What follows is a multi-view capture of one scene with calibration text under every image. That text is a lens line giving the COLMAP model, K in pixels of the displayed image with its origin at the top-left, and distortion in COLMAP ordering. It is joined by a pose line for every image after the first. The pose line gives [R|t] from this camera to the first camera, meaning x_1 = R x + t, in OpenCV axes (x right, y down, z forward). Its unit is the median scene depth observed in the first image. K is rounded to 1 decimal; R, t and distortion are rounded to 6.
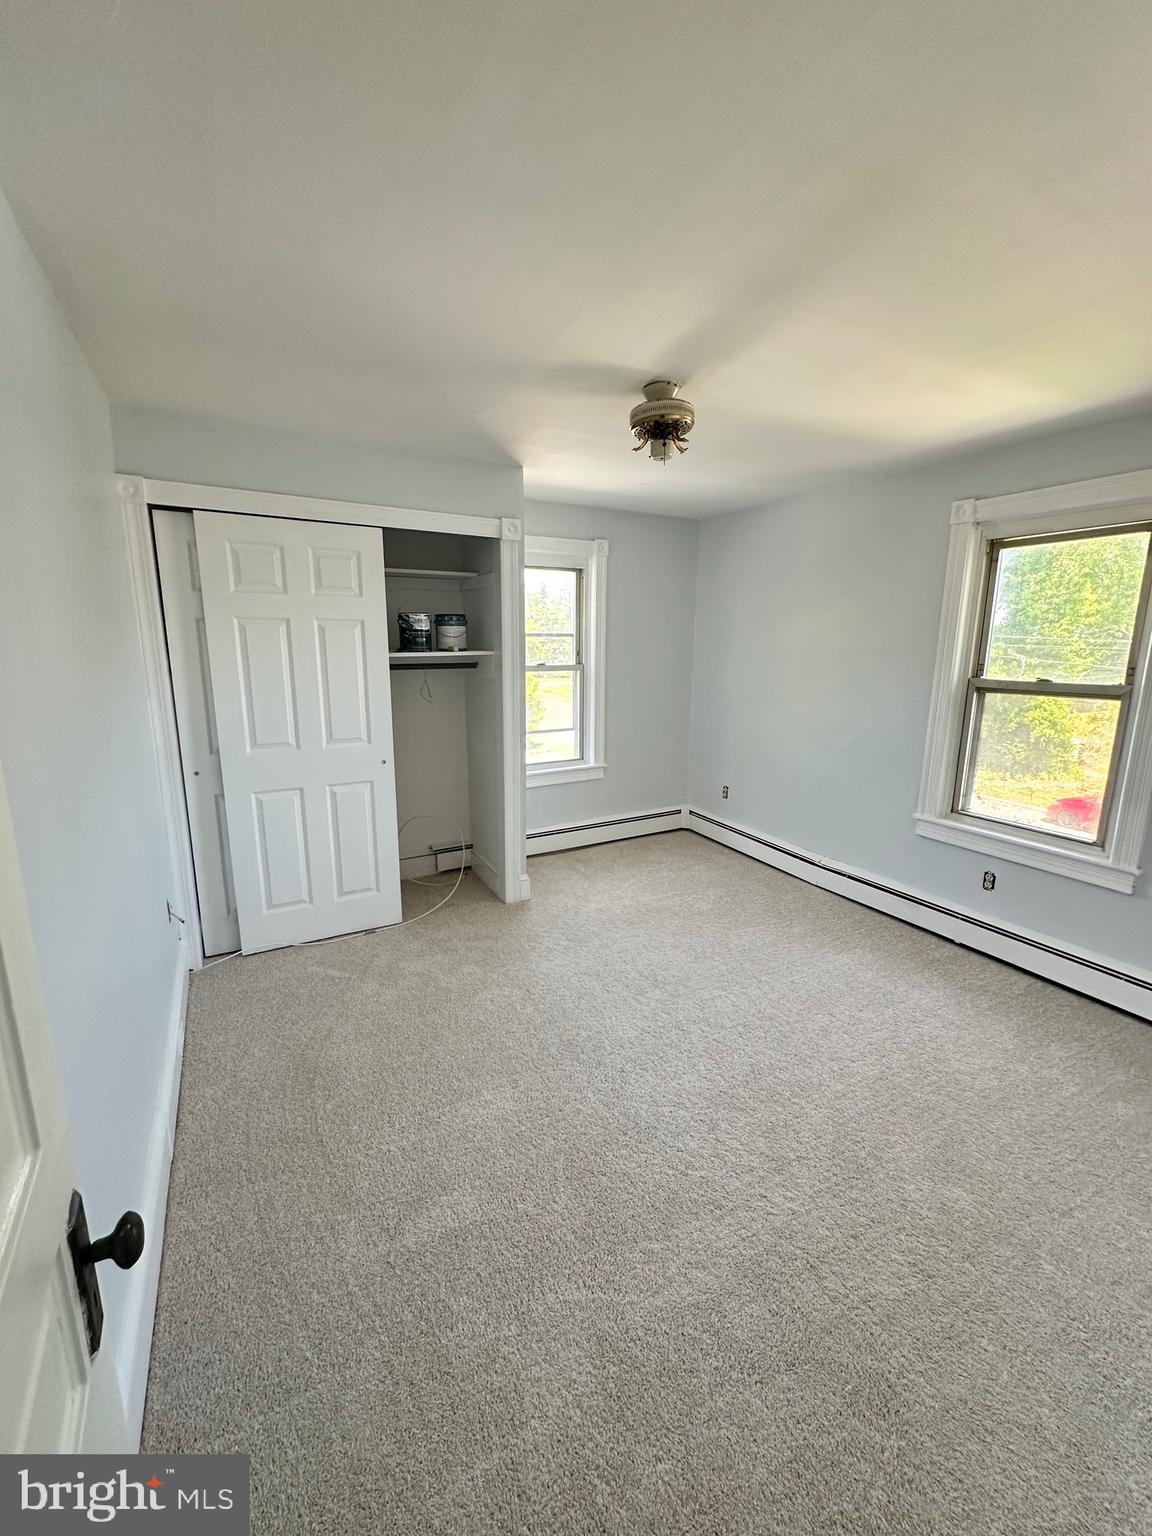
lens RADIAL K [[617.8, 0, 576.0], [0, 617.8, 768.0], [0, 0, 1]] dist [0.001593, 0.000500]
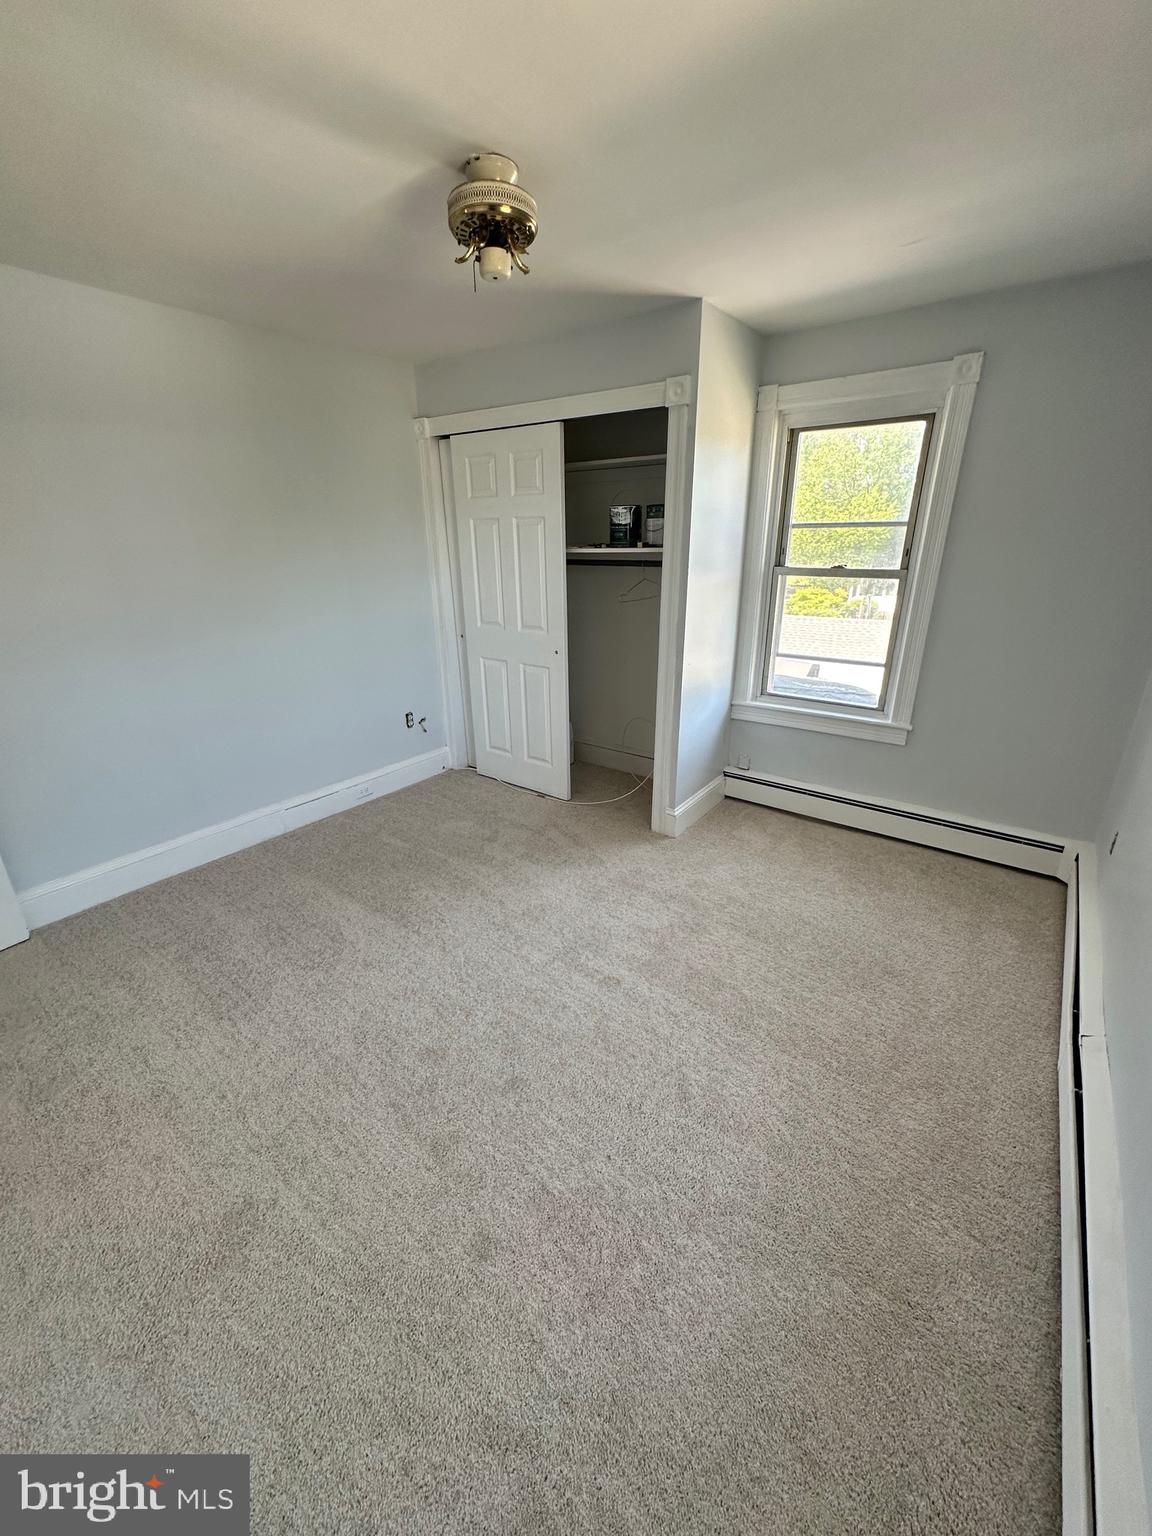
lens RADIAL K [[617.8, 0, 576.0], [0, 617.8, 768.0], [0, 0, 1]] dist [0.001593, 0.000500]
pose [[0.406654, 0.319526, -0.855883, 0.689280], [-0.174281, 0.946770, 0.270651, -0.115358], [0.896805, 0.039103, 0.440695, 0.543498]]
